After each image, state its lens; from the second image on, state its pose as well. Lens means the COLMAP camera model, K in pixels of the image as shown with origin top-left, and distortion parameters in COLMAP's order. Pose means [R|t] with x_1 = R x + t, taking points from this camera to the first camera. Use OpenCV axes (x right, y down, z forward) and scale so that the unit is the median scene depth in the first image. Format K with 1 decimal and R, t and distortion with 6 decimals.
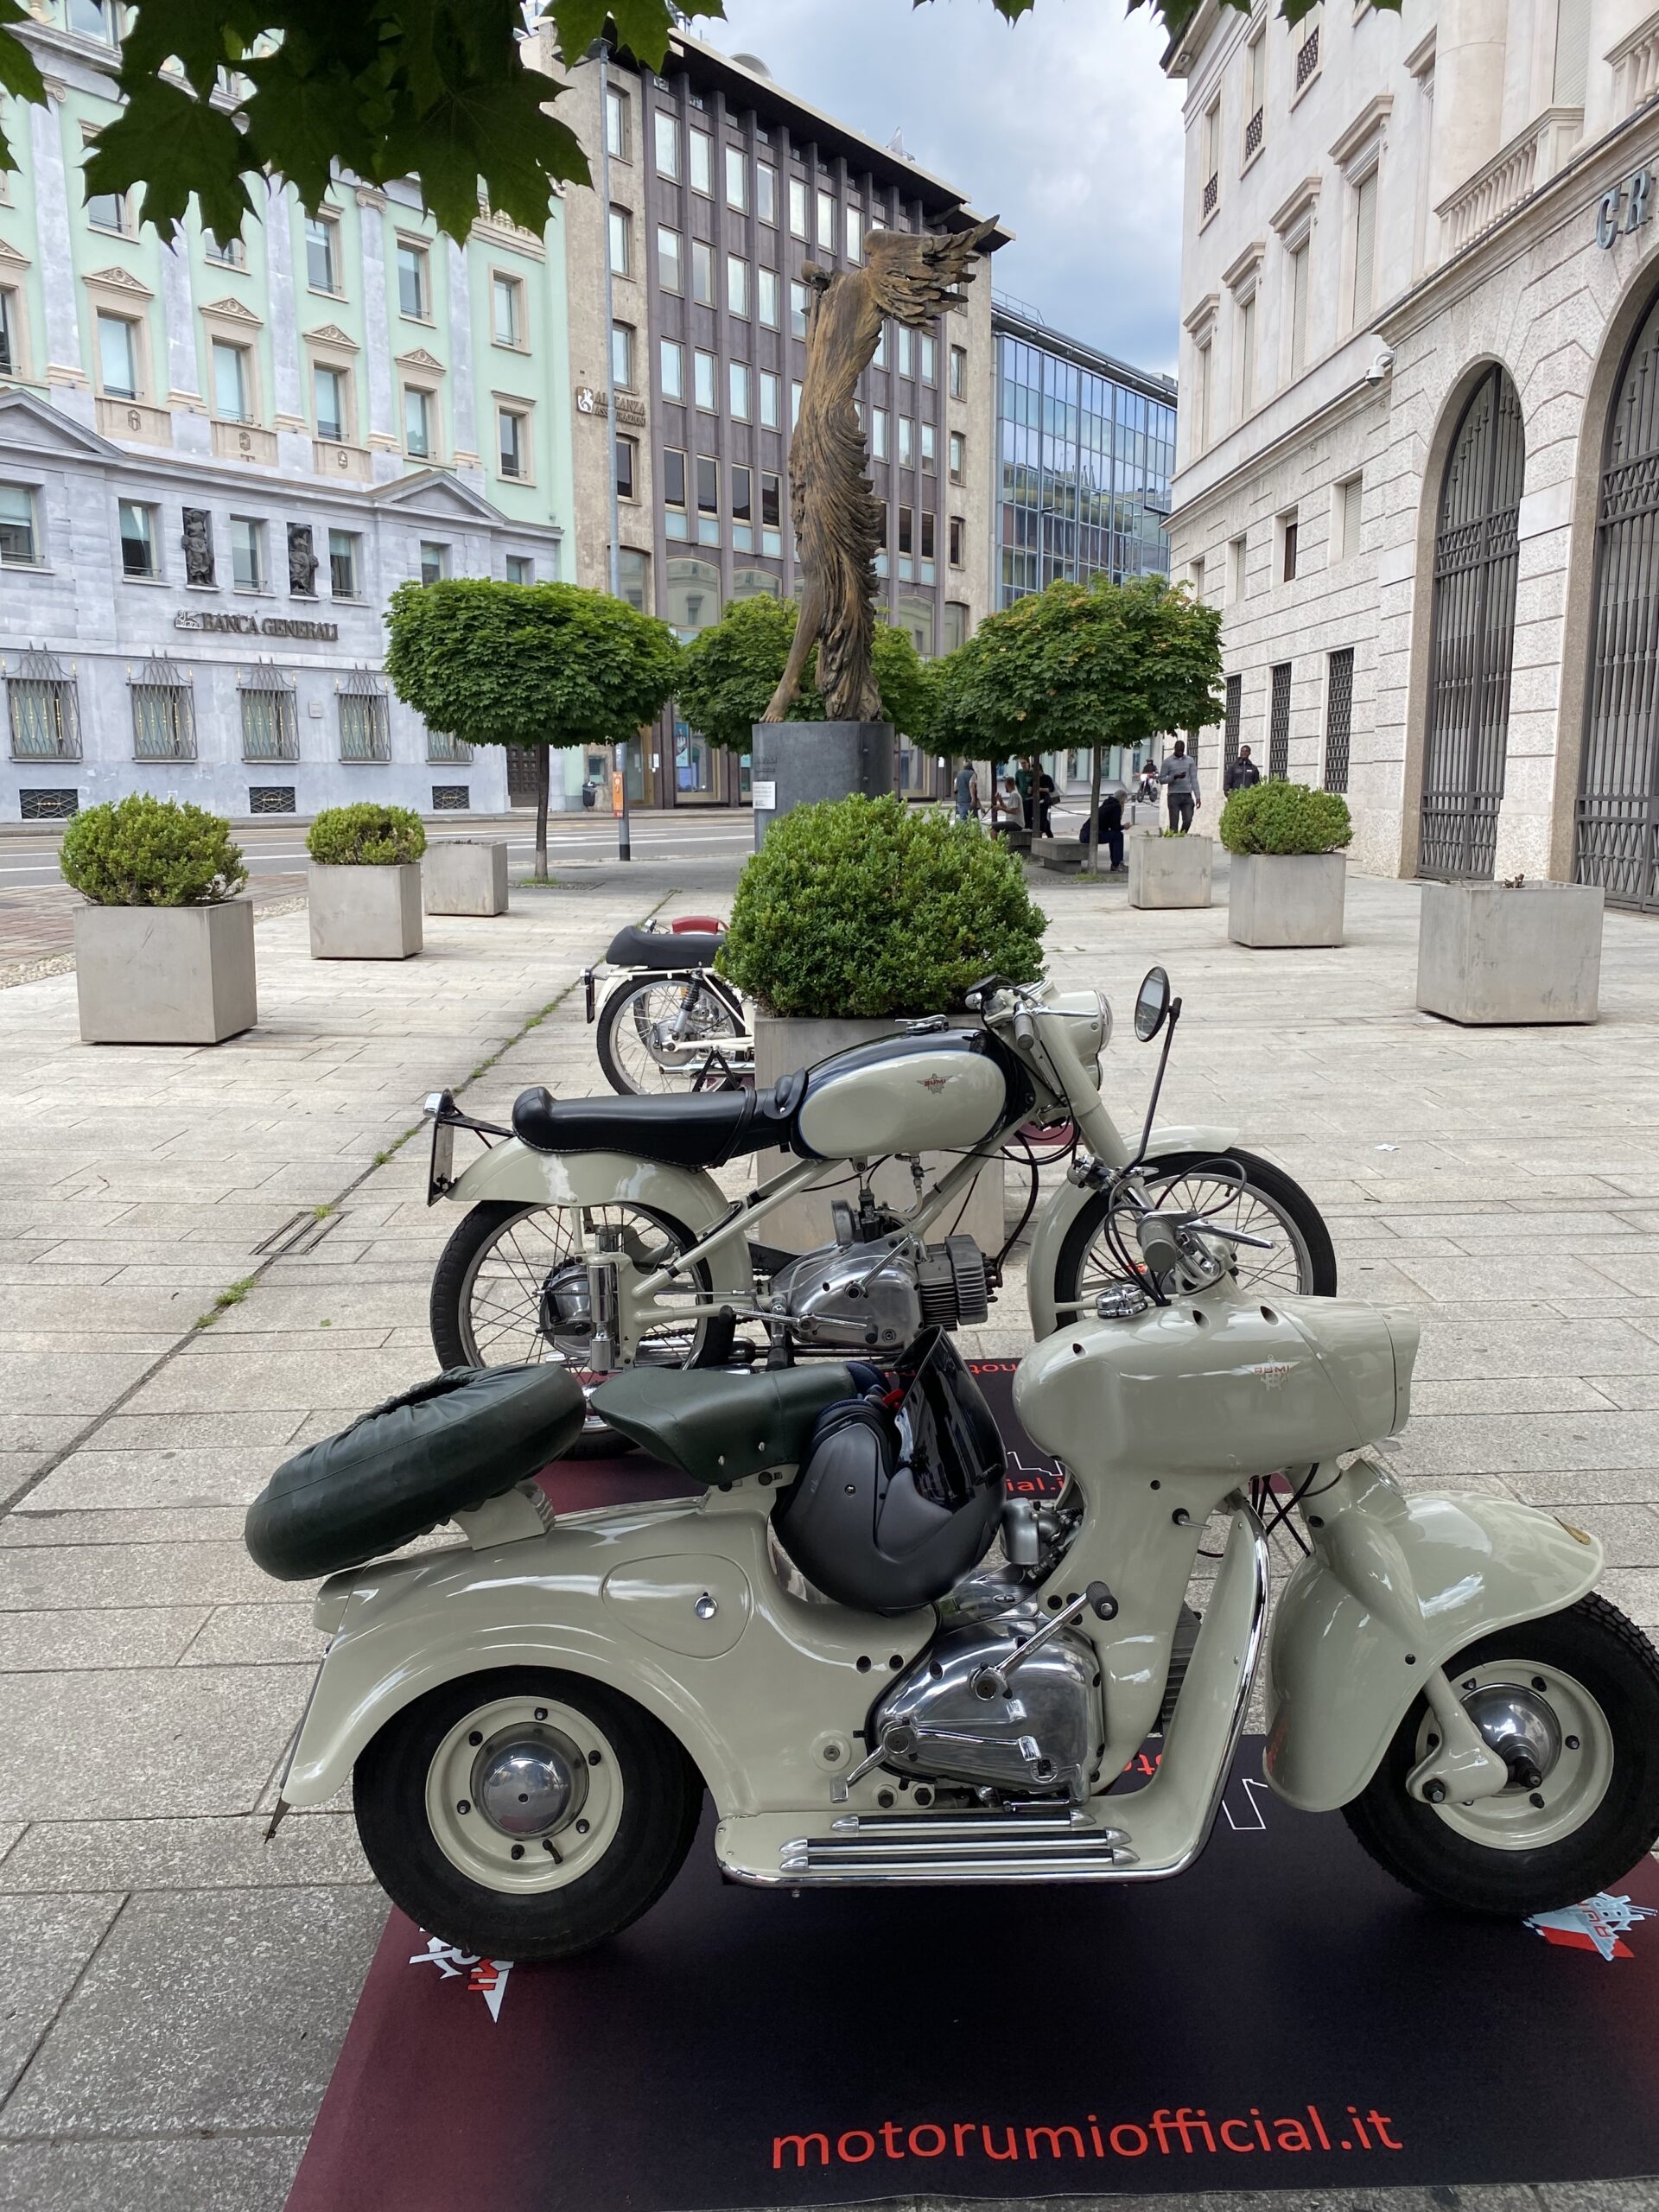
lens RADIAL K [[1730.9, 0, 829.1], [0, 1730.9, 1102.7], [0, 0, 1]] dist [0.033910, -0.007175]
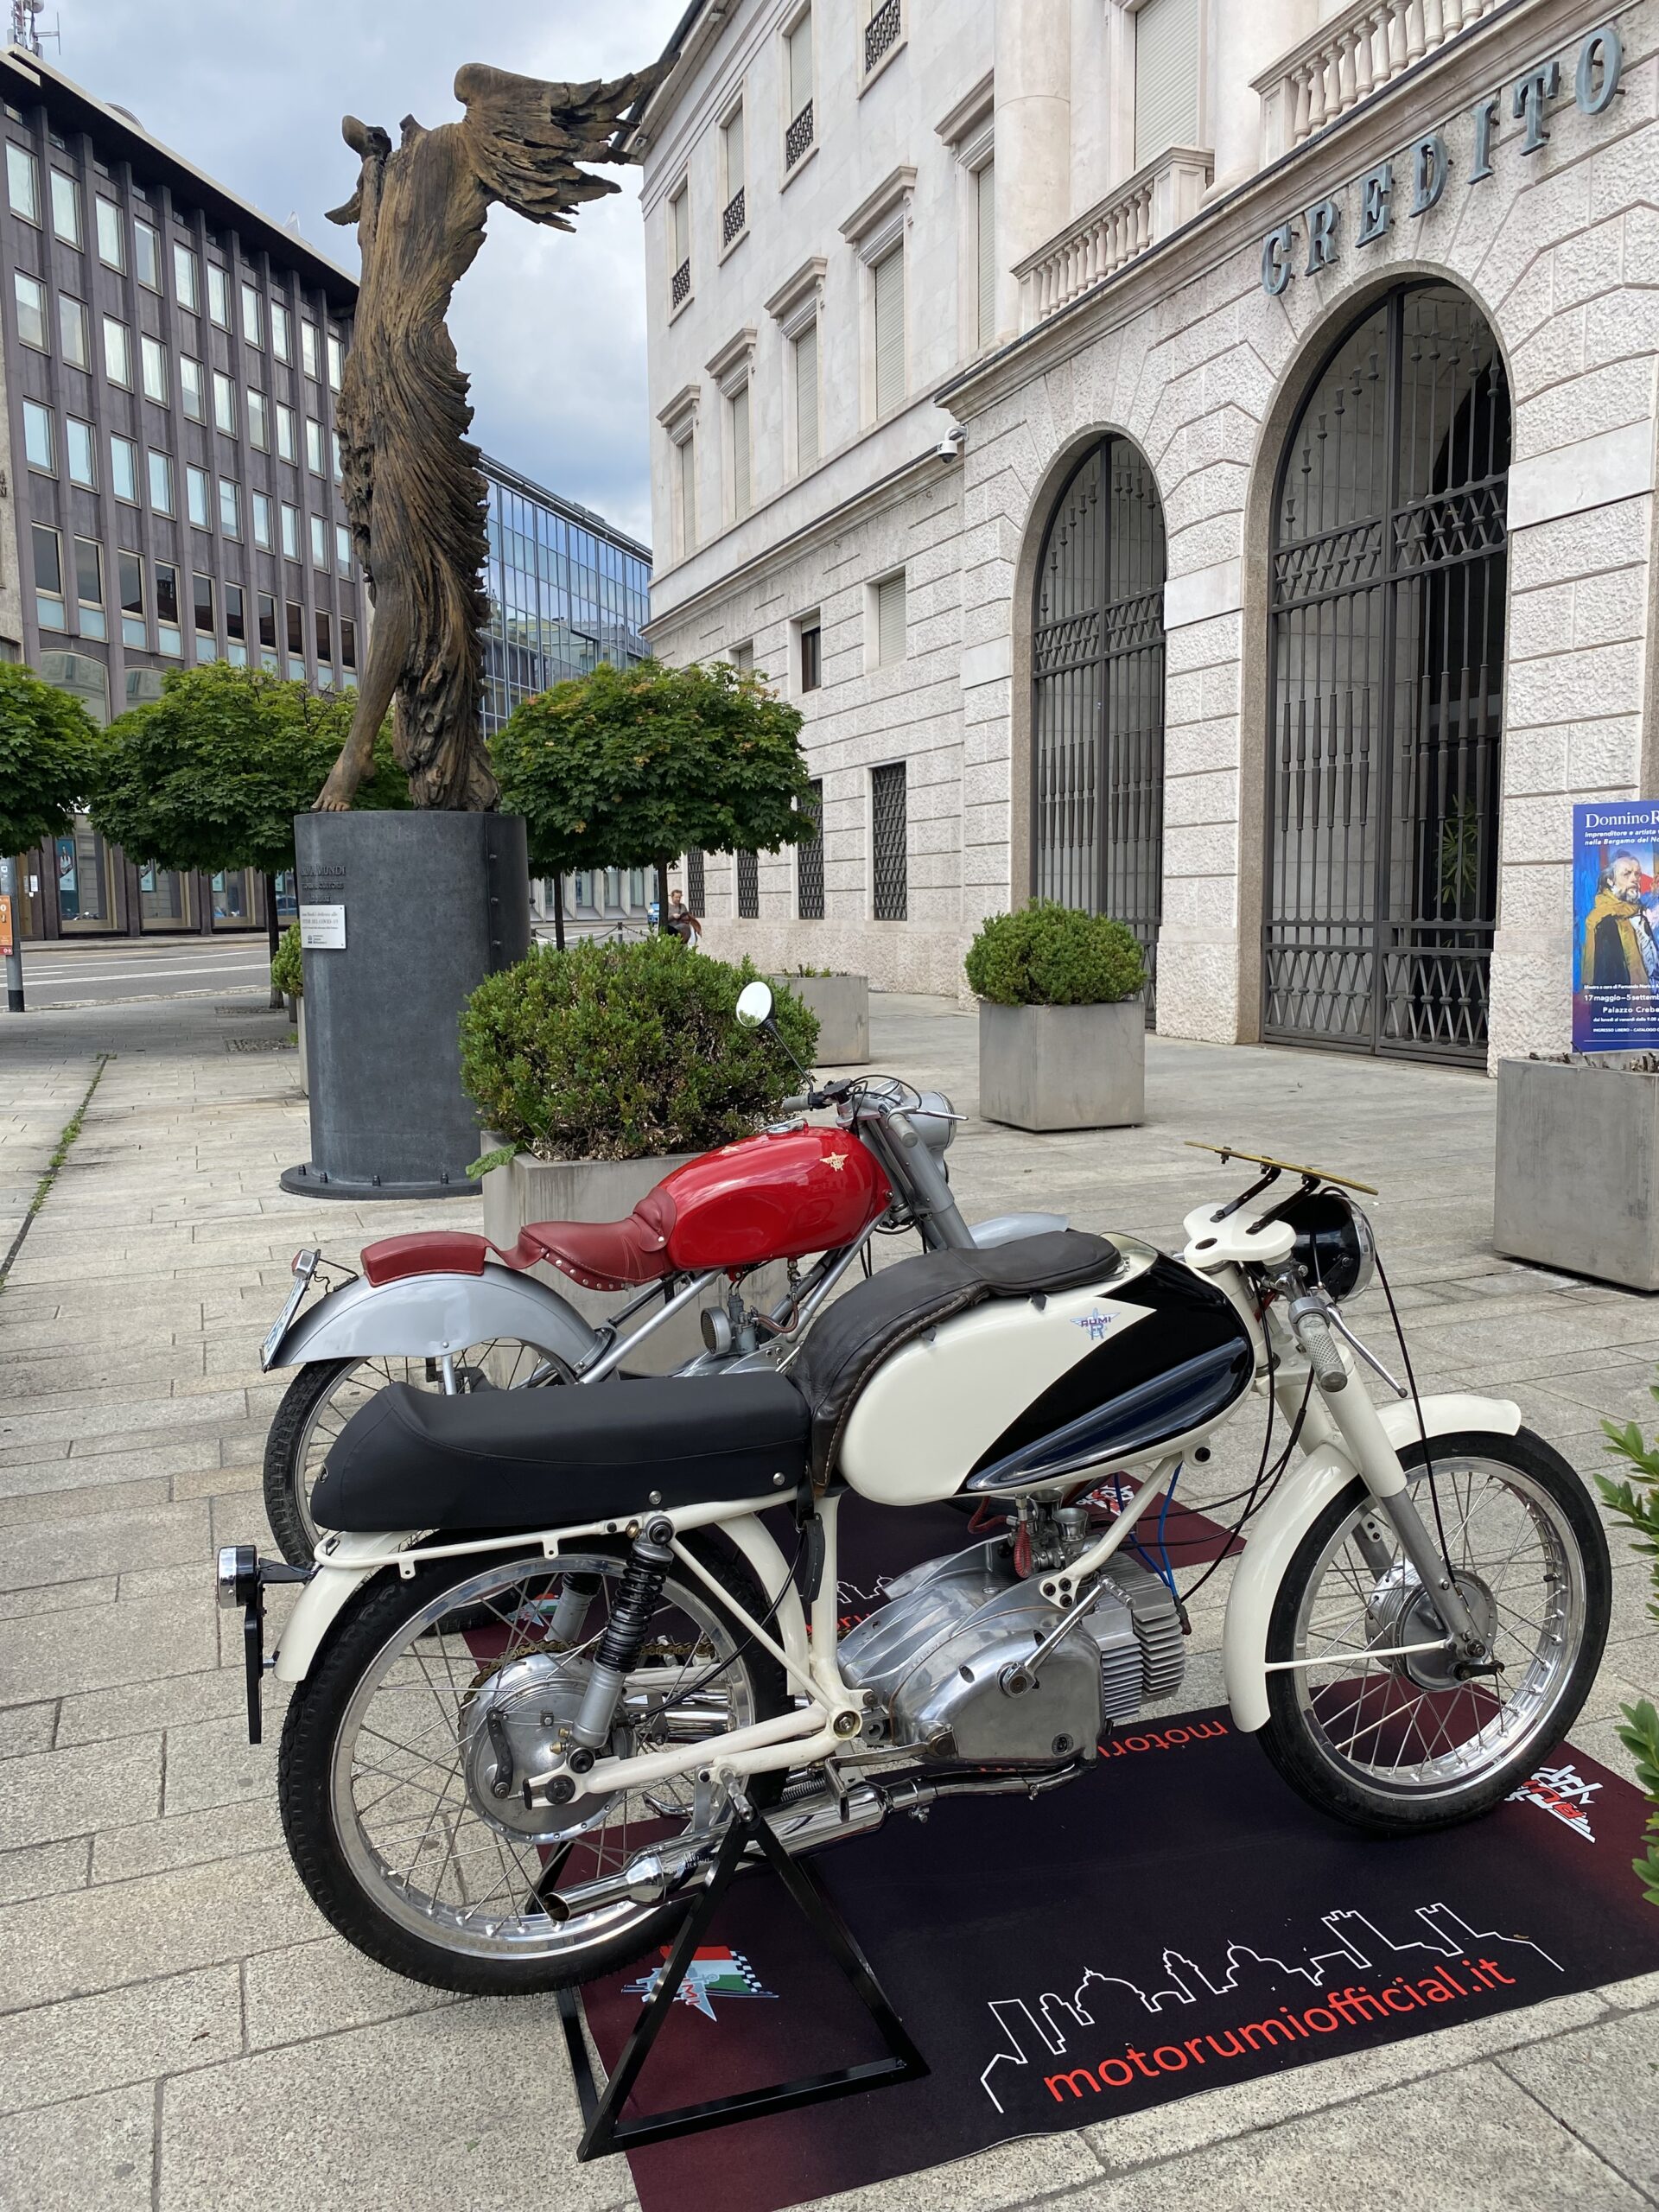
lens RADIAL K [[1730.9, 0, 827.1], [0, 1730.9, 1087.8], [0, 0, 1]] dist [0.033910, -0.007175]
pose [[0.944078, -0.038493, 0.327466, -0.045458], [0.064411, 0.995558, -0.068669, -0.040929], [-0.323369, 0.085921, 0.942364, 0.223106]]
